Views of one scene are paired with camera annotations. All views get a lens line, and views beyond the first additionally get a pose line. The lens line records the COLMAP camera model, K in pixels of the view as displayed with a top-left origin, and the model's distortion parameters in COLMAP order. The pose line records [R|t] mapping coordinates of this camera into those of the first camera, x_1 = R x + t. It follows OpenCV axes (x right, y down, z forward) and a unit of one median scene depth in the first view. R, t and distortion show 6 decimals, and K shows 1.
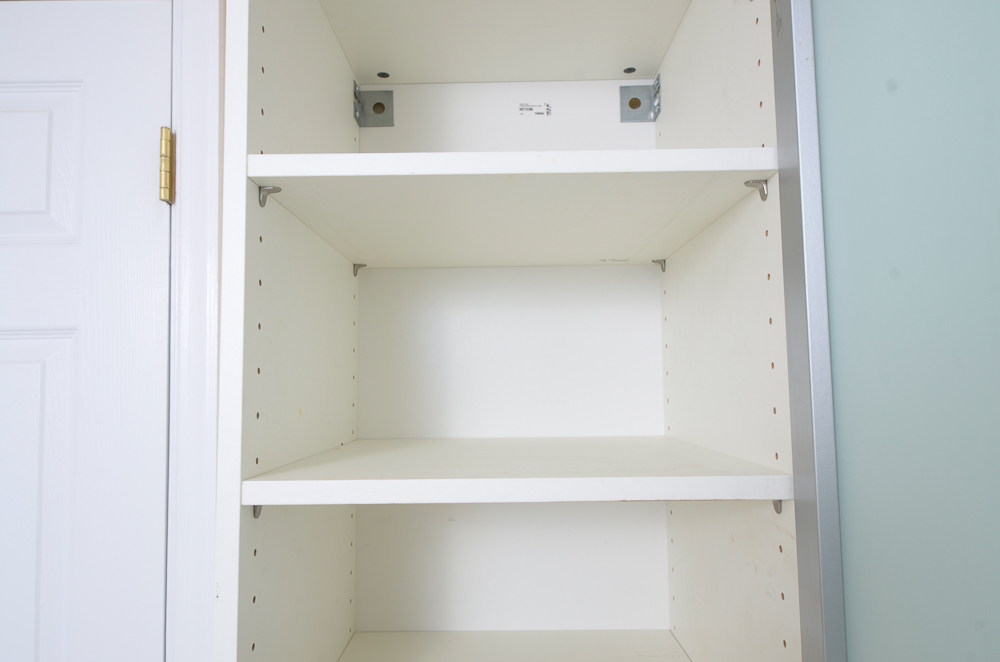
lens RADIAL K [[698.9, 0, 500.0], [0, 698.9, 331.0], [0, 0, 1]] dist [0.004575, -0.133861]
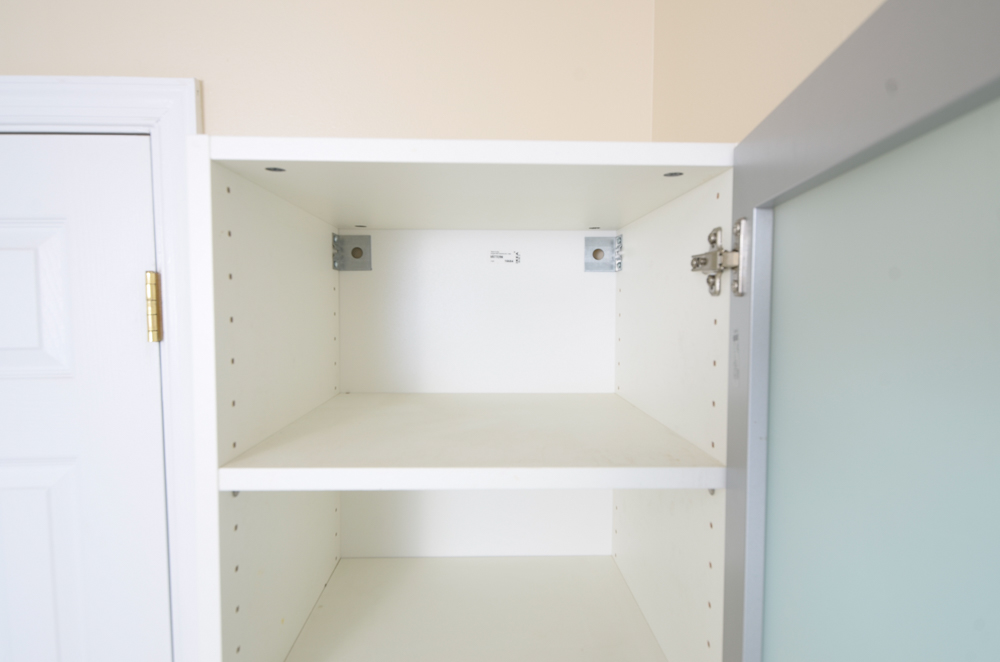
lens RADIAL K [[668.9, 0, 500.0], [0, 668.9, 331.0], [0, 0, 1]] dist [-0.001169, -0.132374]
pose [[0.998092, 0.023670, 0.057023, -0.013191], [-0.030238, 0.992645, 0.117228, -0.325905], [-0.053829, -0.118729, 0.991467, -0.025489]]
